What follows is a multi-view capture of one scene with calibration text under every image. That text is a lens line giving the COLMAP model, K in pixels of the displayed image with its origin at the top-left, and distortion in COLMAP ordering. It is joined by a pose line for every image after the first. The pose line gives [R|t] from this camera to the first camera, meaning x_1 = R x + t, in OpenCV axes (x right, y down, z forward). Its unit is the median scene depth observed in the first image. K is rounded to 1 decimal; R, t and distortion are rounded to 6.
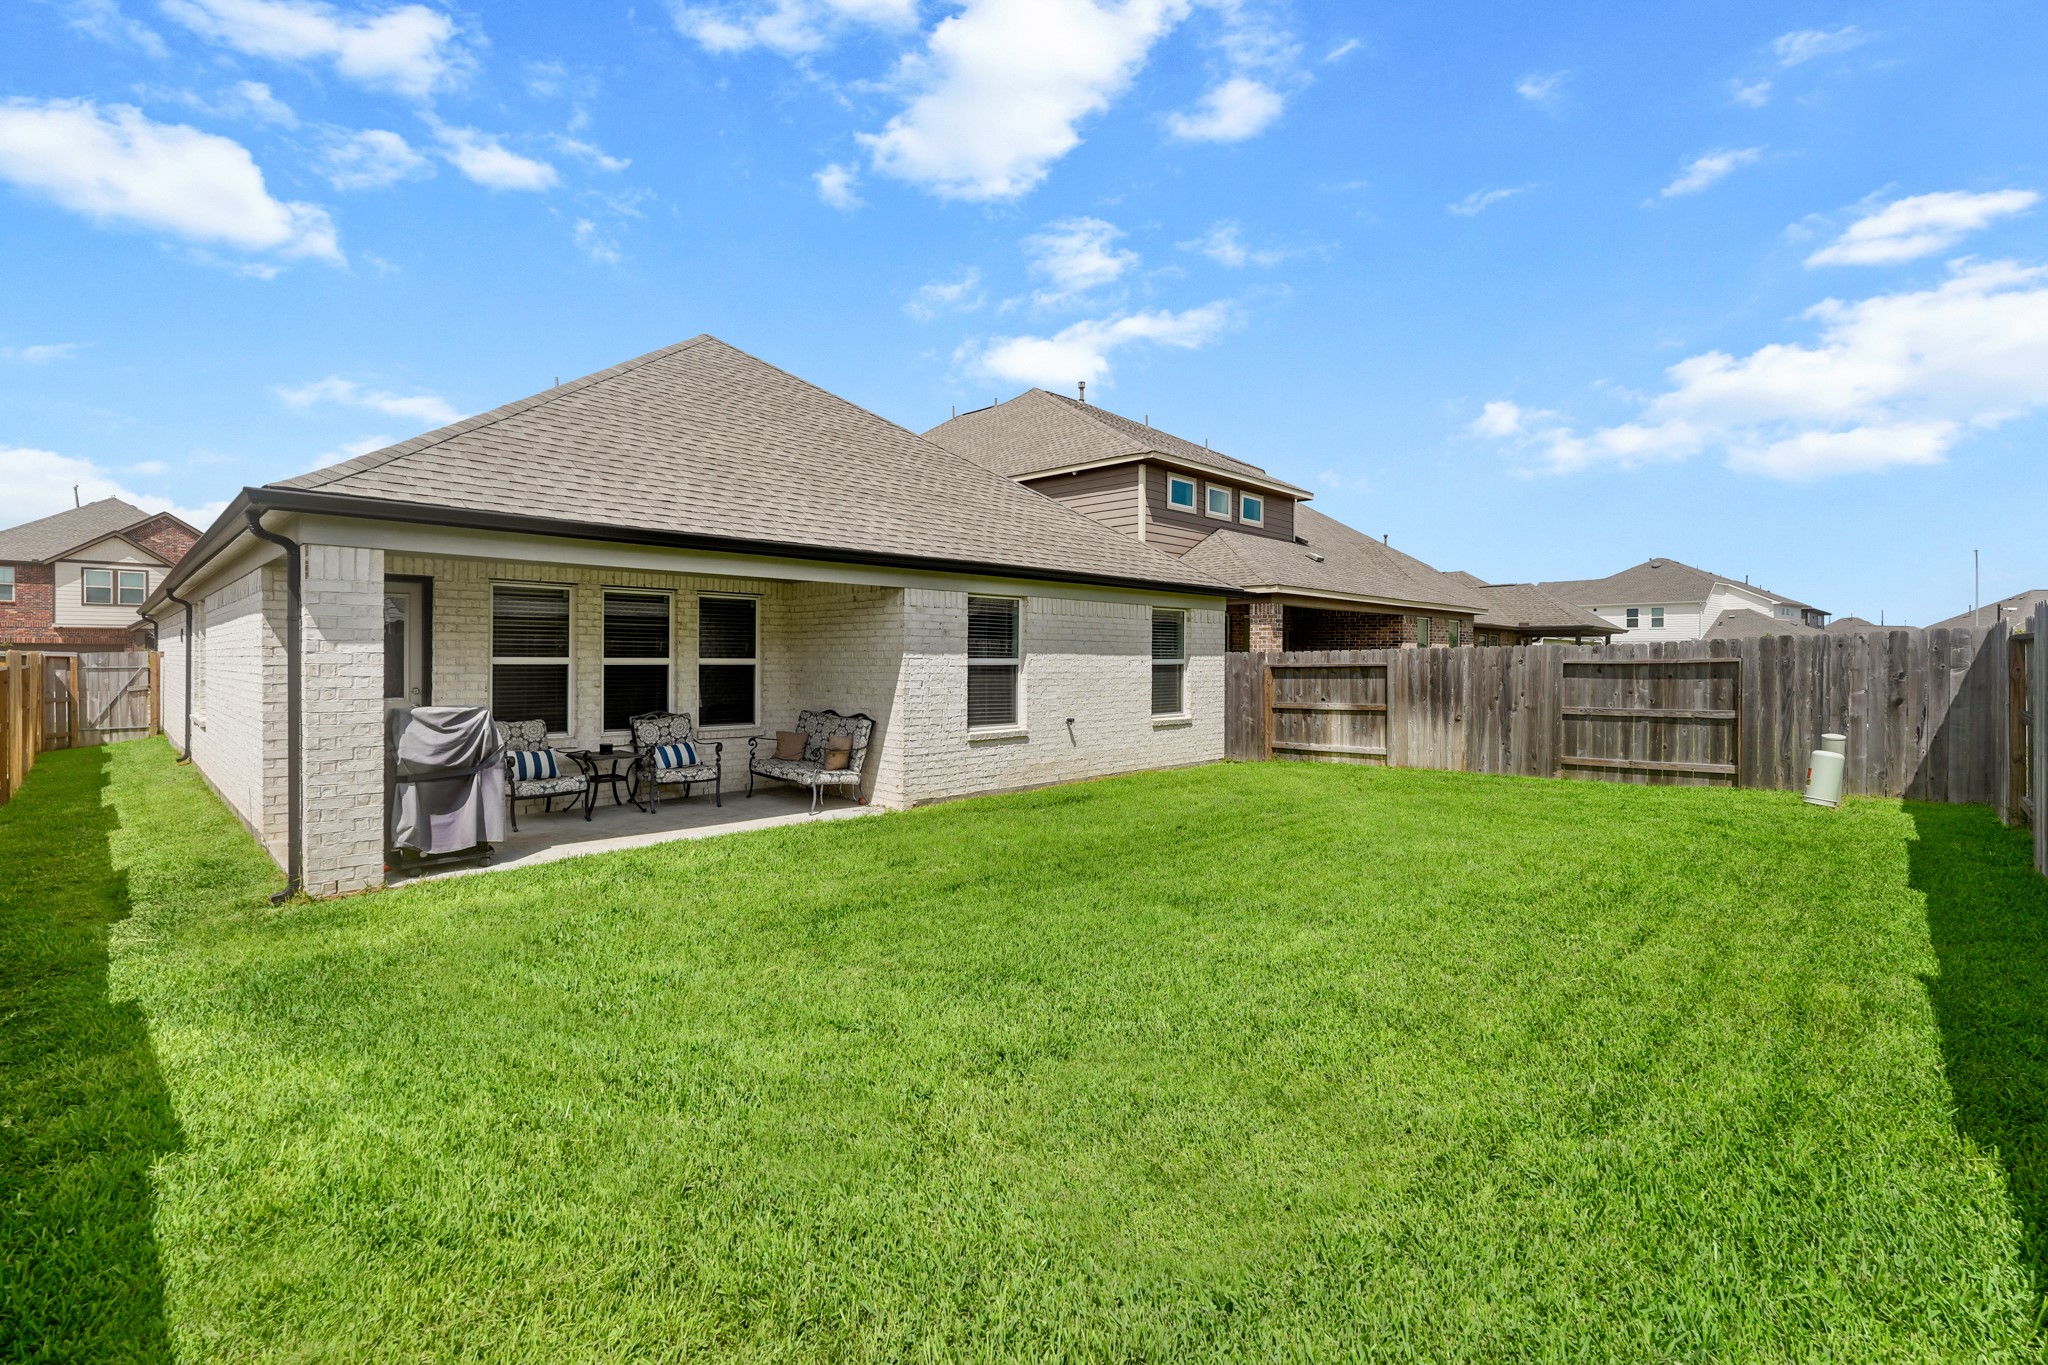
lens RADIAL K [[926.0, 0, 1018.2], [0, 926.0, 694.4], [0, 0, 1]] dist [-0.017760, 0.008005]
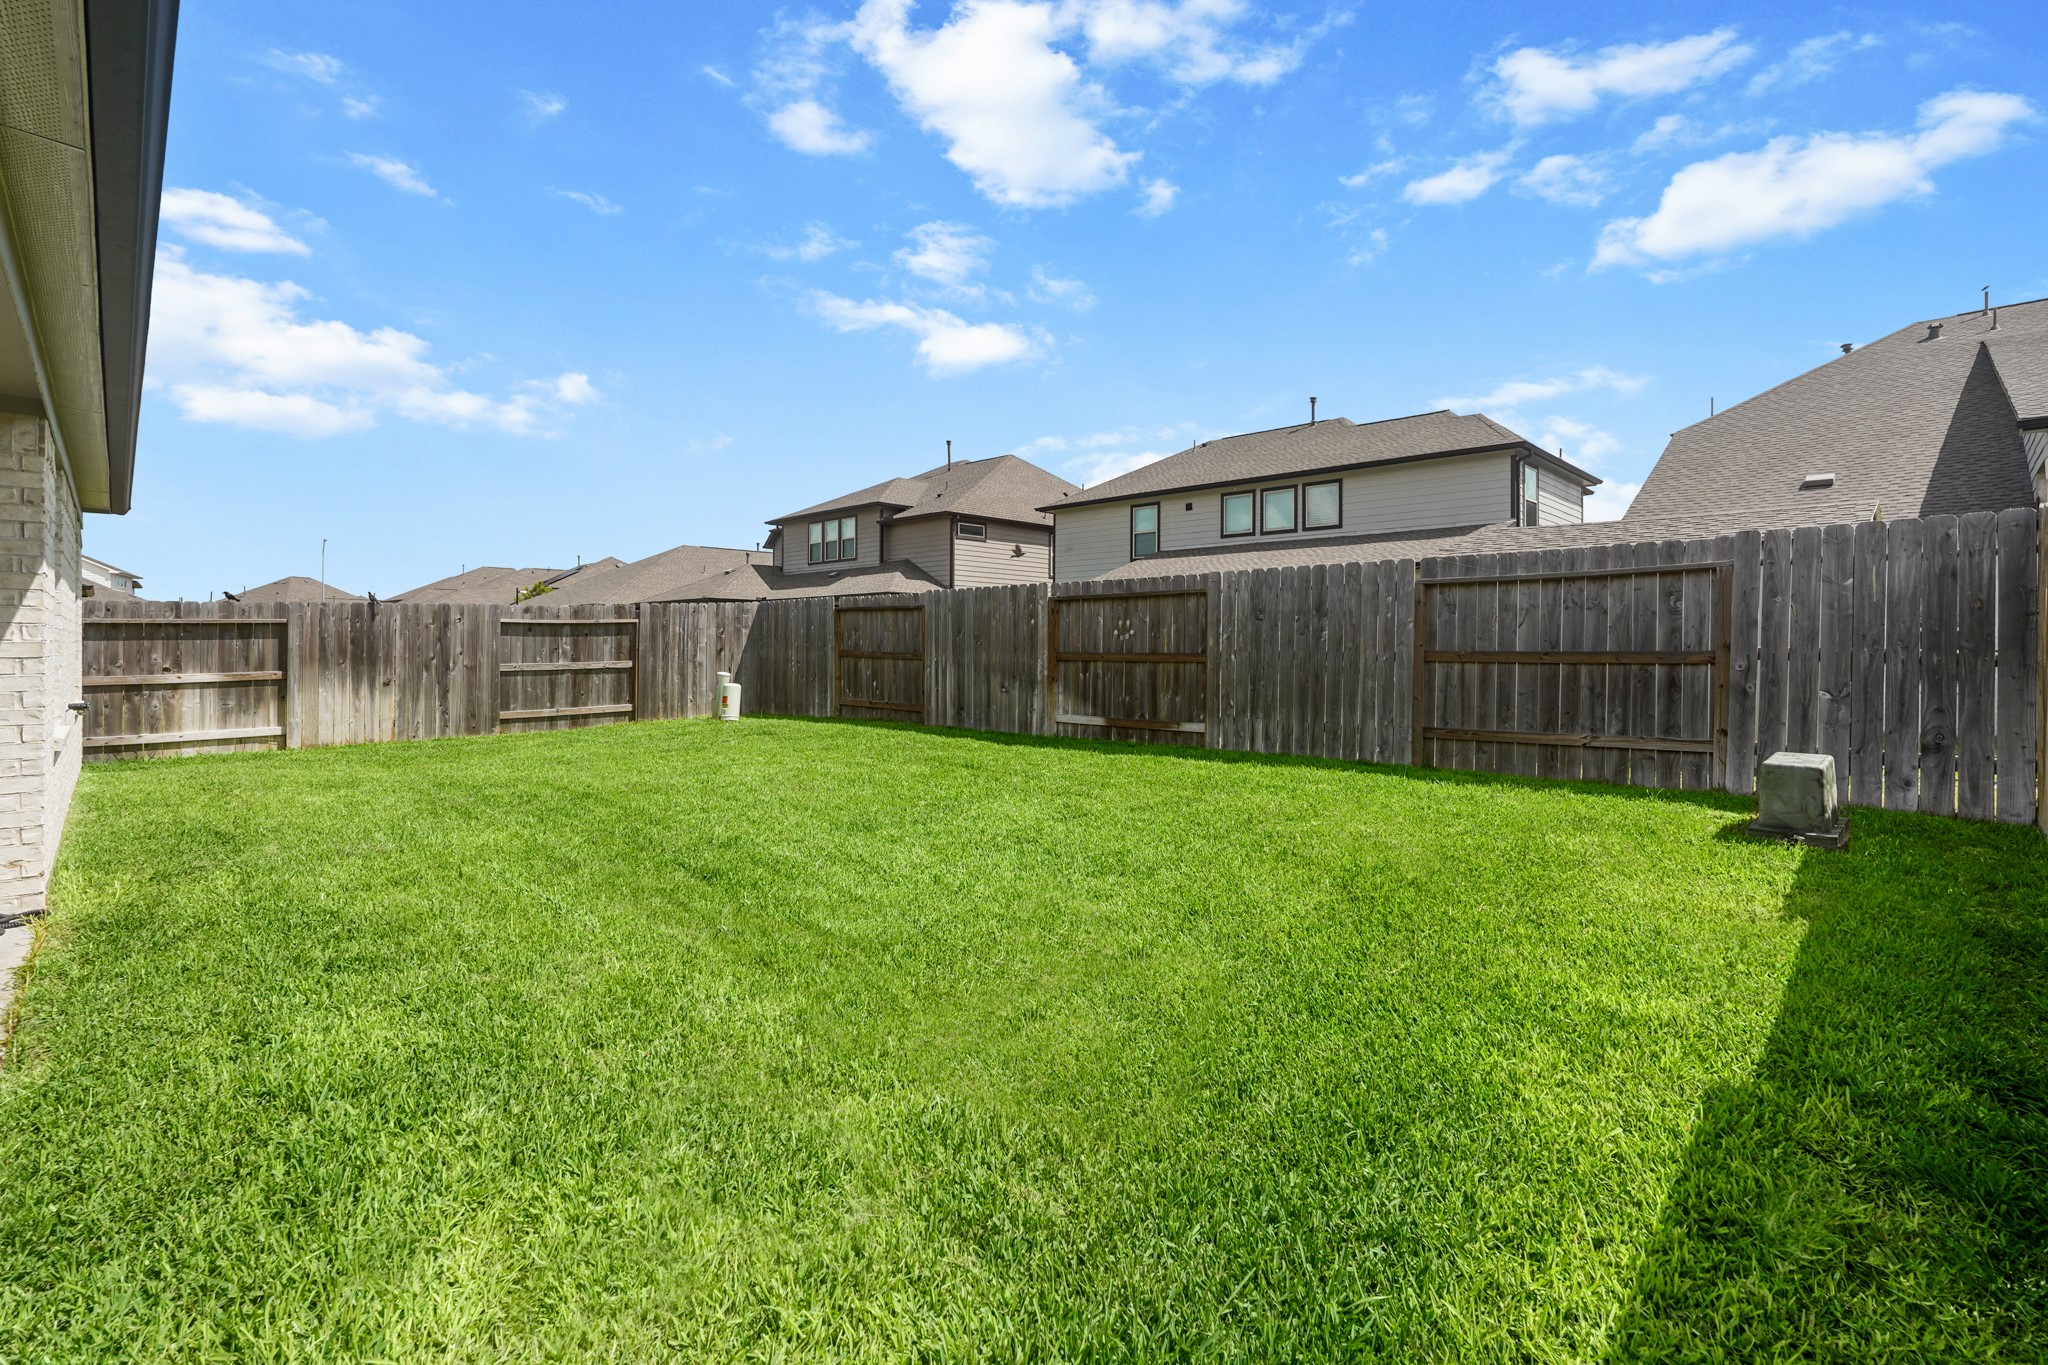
lens RADIAL K [[912.6, 0, 1020.1], [0, 912.6, 683.7], [0, 0, 1]] dist [-0.018245, 0.008437]
pose [[0.006528, -0.055742, 0.998424, -0.422466], [0.025392, 0.998132, 0.055560, -0.006637], [-0.999656, 0.024990, 0.007931, 0.401155]]
